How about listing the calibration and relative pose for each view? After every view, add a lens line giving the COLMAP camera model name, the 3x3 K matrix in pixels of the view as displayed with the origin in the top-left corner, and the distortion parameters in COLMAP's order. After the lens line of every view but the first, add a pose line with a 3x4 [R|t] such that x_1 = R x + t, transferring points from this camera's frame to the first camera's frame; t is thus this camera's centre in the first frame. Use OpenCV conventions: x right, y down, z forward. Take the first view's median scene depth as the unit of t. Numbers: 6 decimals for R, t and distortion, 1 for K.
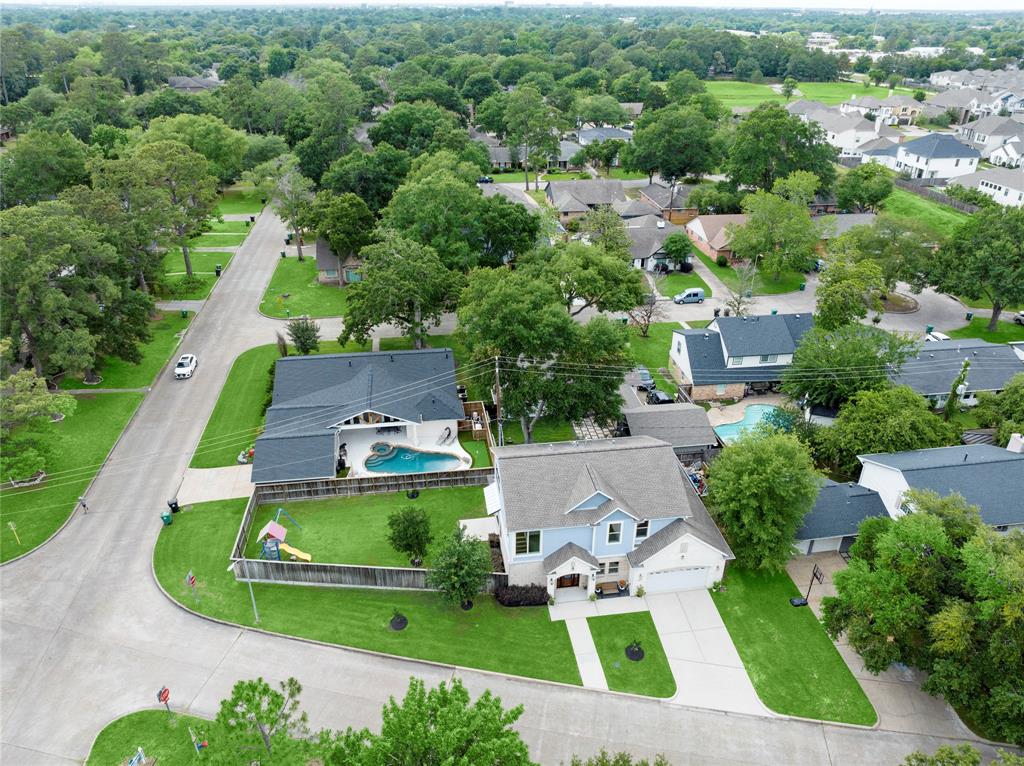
lens RADIAL K [[713.2, 0, 525.7], [0, 713.2, 356.7], [0, 0, 1]] dist [-0.047041, 0.014547]
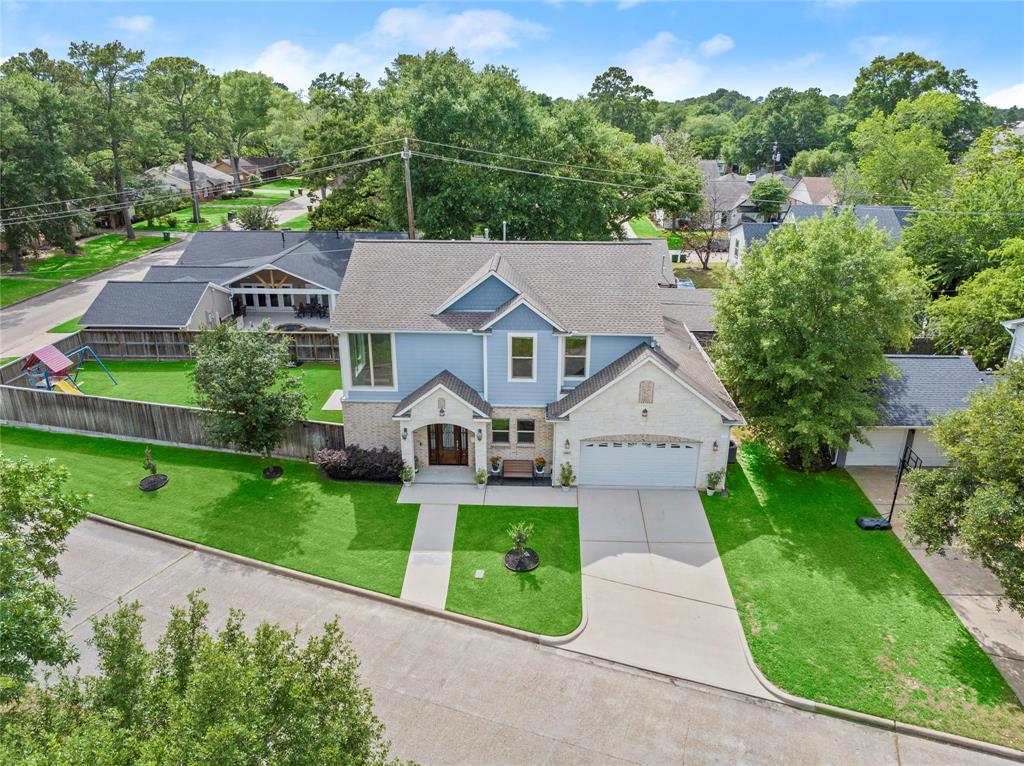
lens RADIAL K [[713.2, 0, 529.5], [0, 713.2, 392.2], [0, 0, 1]] dist [-0.047041, 0.014547]
pose [[0.983078, 0.057771, -0.173838, 0.227379], [-0.071274, 0.994821, -0.072459, 0.312501], [0.168752, 0.083623, 0.982105, 0.450827]]
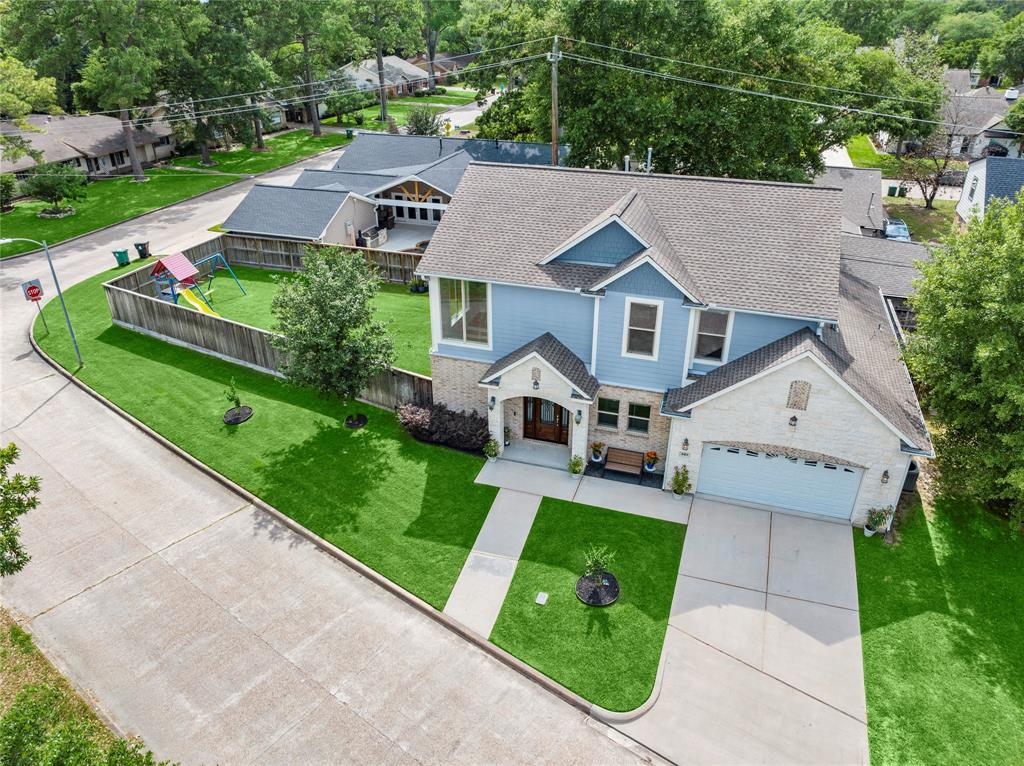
lens RADIAL K [[713.2, 0, 524.8], [0, 713.2, 389.1], [0, 0, 1]] dist [-0.047041, 0.014547]
pose [[0.893069, 0.203554, -0.401240, 0.242789], [-0.186997, 0.979059, 0.080476, 0.260538], [0.409218, 0.003160, 0.912431, 0.562569]]
